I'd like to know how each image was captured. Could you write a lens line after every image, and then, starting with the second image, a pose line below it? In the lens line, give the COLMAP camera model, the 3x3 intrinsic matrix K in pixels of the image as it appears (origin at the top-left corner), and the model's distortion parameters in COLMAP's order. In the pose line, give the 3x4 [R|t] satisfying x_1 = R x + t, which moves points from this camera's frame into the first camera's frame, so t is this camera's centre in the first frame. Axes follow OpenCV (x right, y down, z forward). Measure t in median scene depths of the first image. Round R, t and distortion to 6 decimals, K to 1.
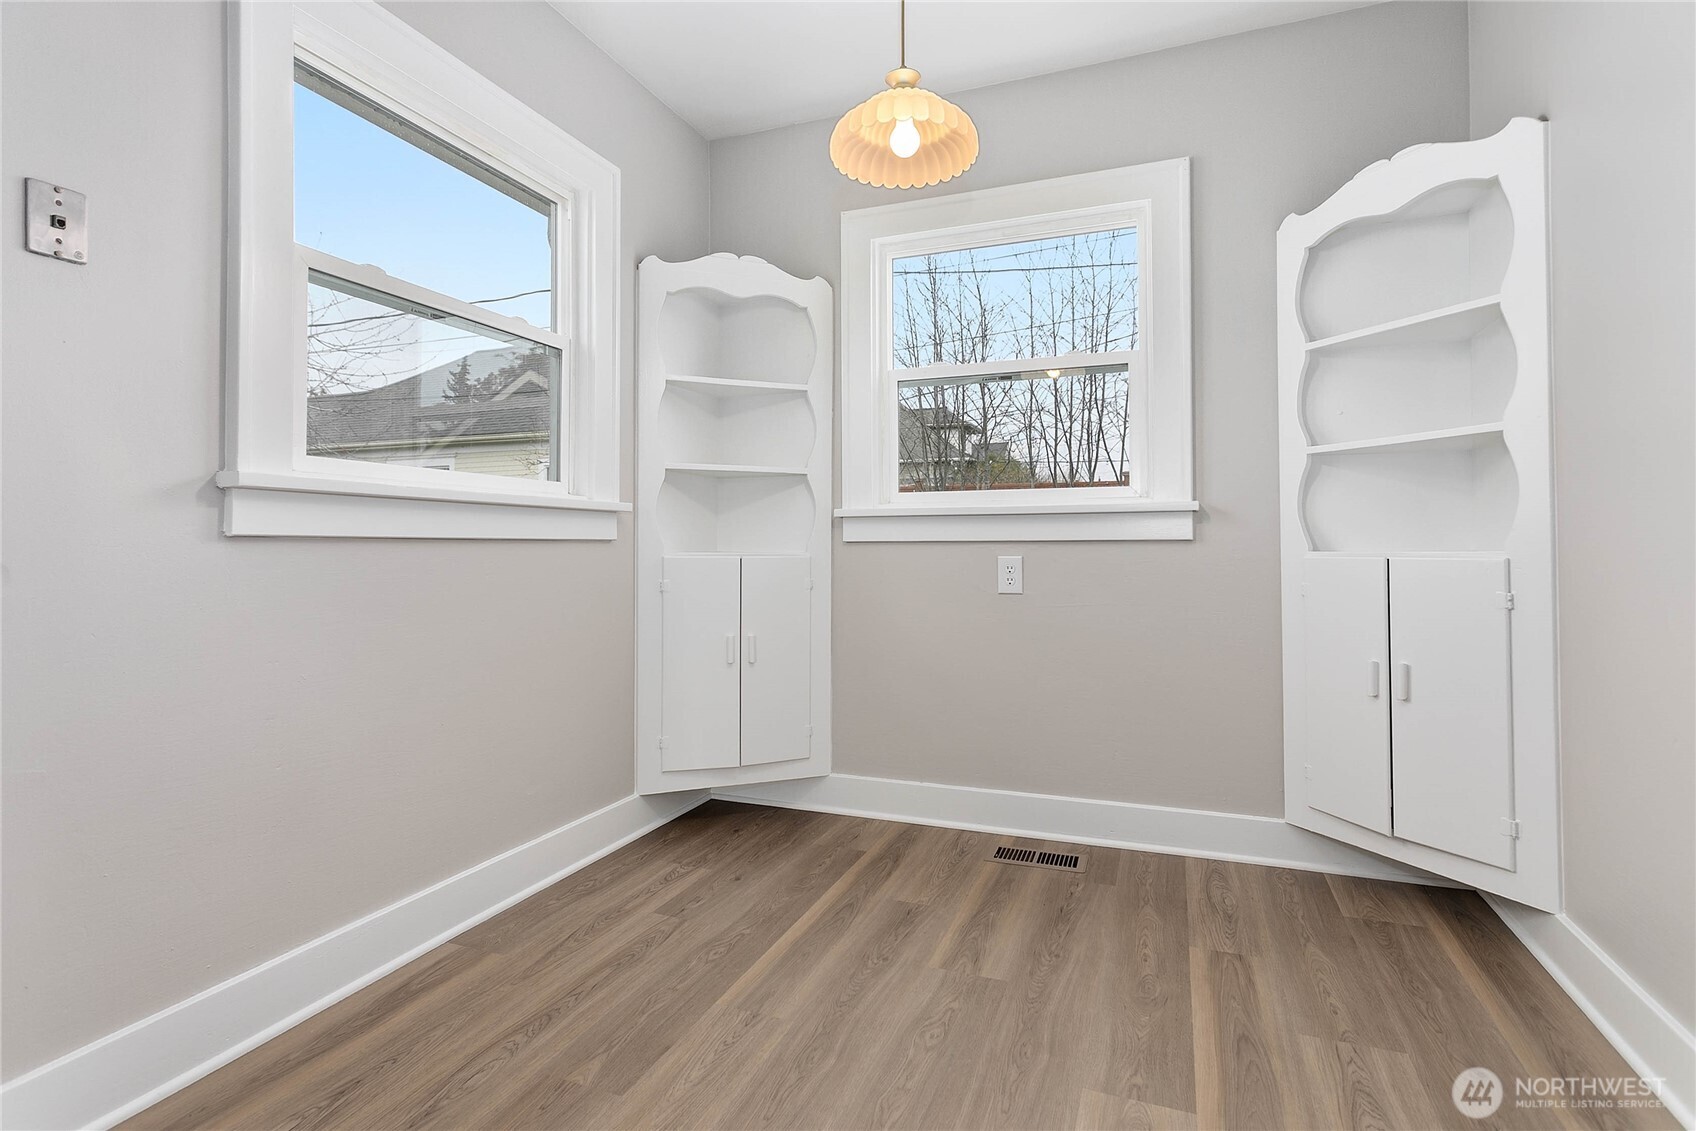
lens RADIAL K [[816.3, 0, 848.0], [0, 816.3, 529.9], [0, 0, 1]] dist [-0.000821, -0.000436]
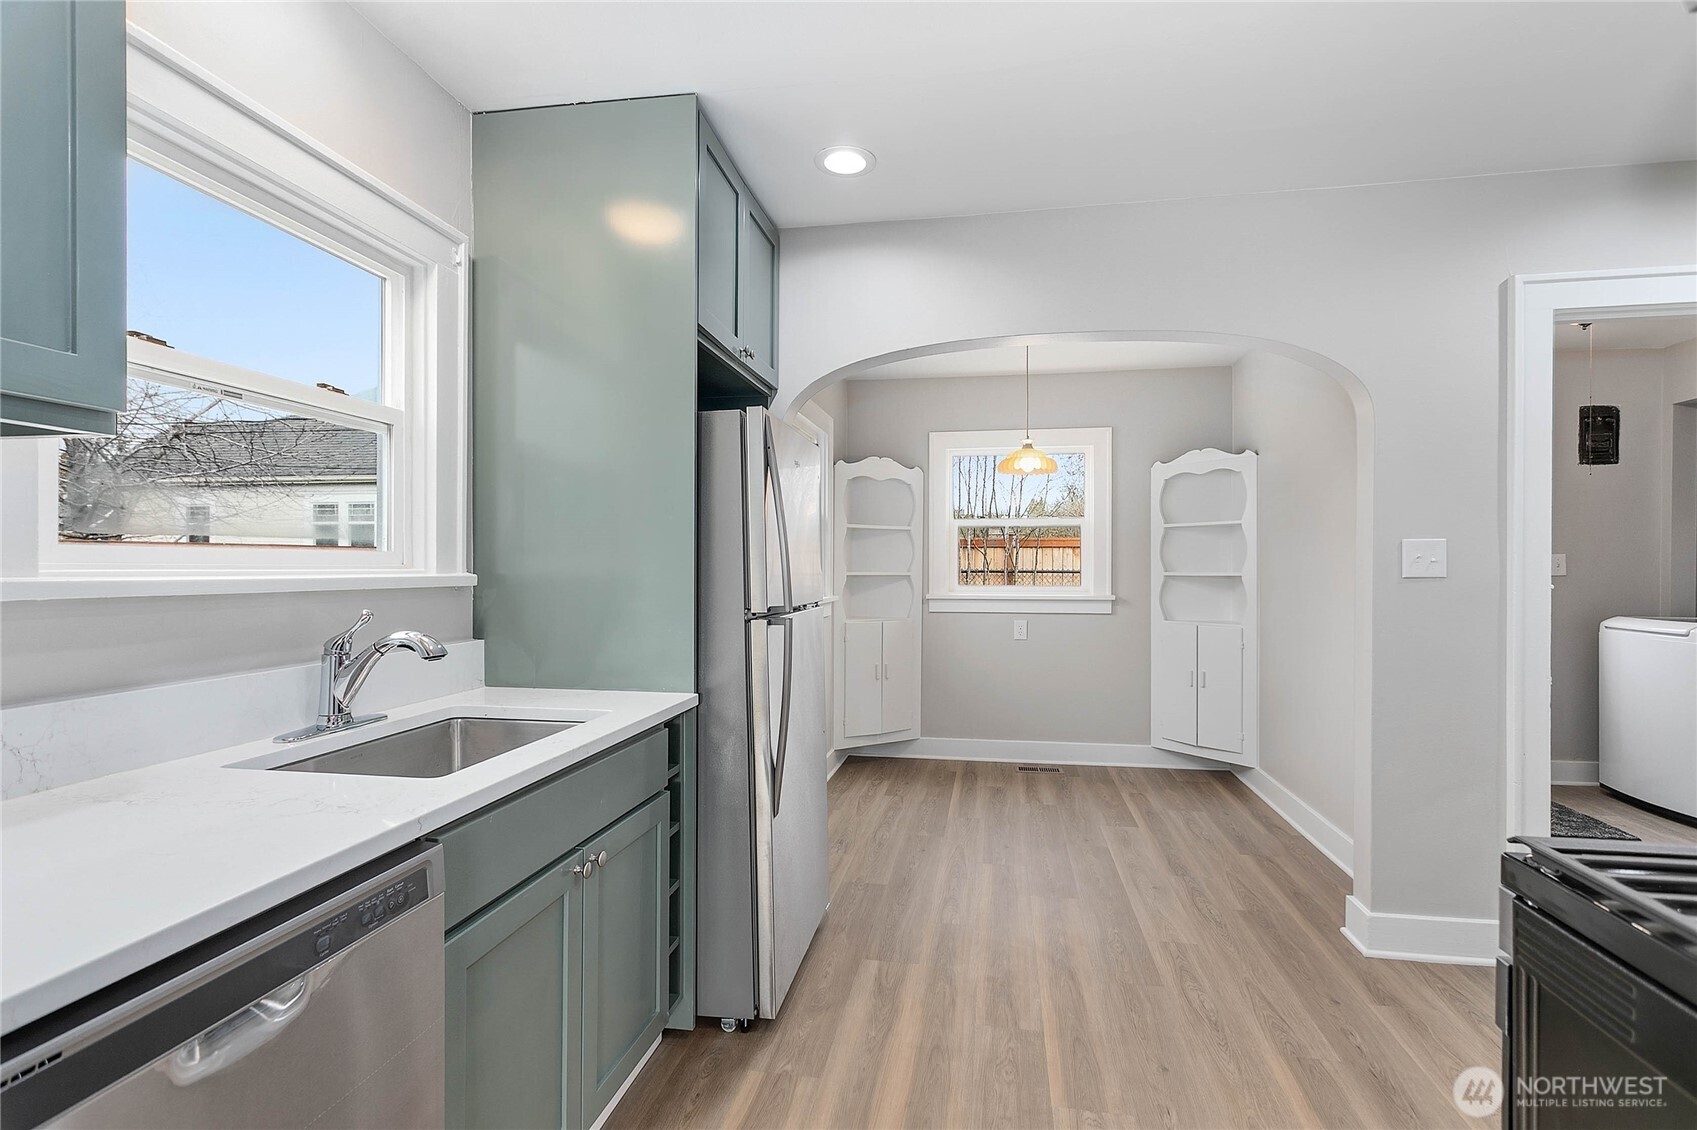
lens RADIAL K [[811.0, 0, 846.0], [0, 811.0, 559.8], [0, 0, 1]] dist [0.001469, 0.001270]
pose [[0.981694, 0.004212, 0.190418, -0.701838], [-0.007015, 0.999877, 0.014051, -0.165336], [-0.190335, -0.015130, 0.981603, -0.990290]]
